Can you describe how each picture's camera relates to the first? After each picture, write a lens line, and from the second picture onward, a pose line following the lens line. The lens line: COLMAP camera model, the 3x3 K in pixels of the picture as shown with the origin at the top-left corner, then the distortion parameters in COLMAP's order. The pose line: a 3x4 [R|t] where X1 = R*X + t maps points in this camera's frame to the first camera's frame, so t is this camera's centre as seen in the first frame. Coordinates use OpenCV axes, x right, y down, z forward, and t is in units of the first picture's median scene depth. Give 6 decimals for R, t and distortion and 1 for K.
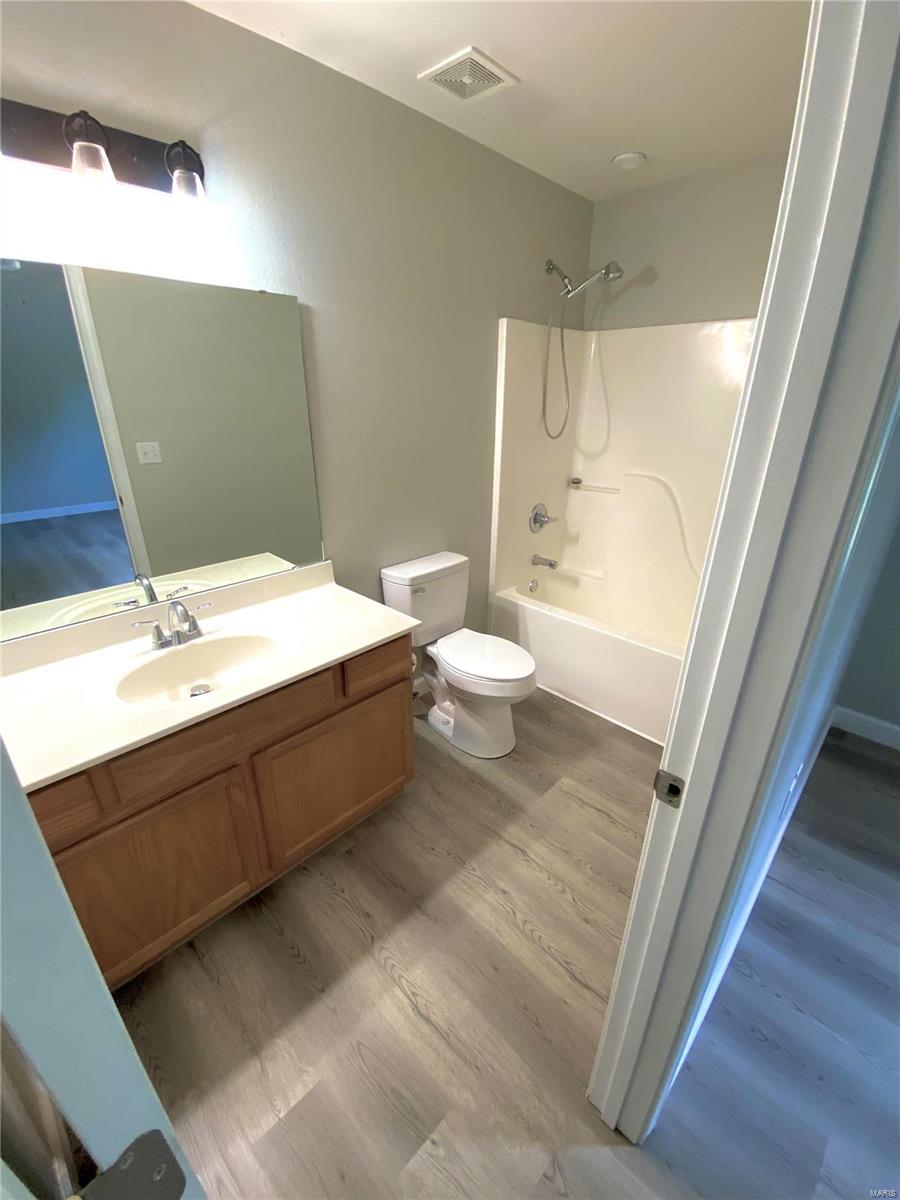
lens RADIAL K [[493.4, 0, 455.1], [0, 493.4, 595.6], [0, 0, 1]] dist [-0.001014, -0.000623]
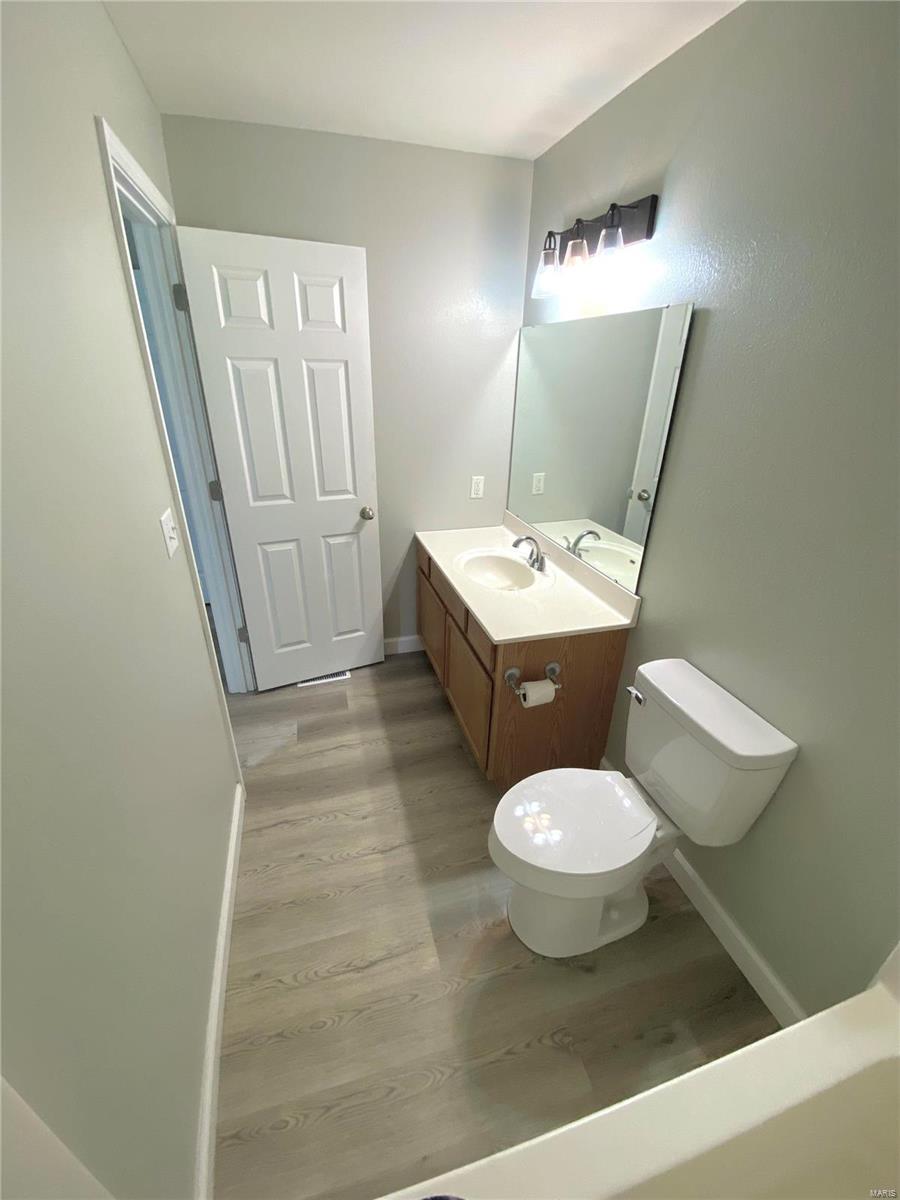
lens RADIAL K [[493.4, 0, 452.5], [0, 493.4, 604.3], [0, 0, 1]] dist [-0.001014, -0.000623]
pose [[-0.493438, 0.359217, -0.792137, 0.765226], [-0.365142, 0.741039, 0.563500, -0.544141], [0.789424, 0.567295, -0.234492, 1.165707]]
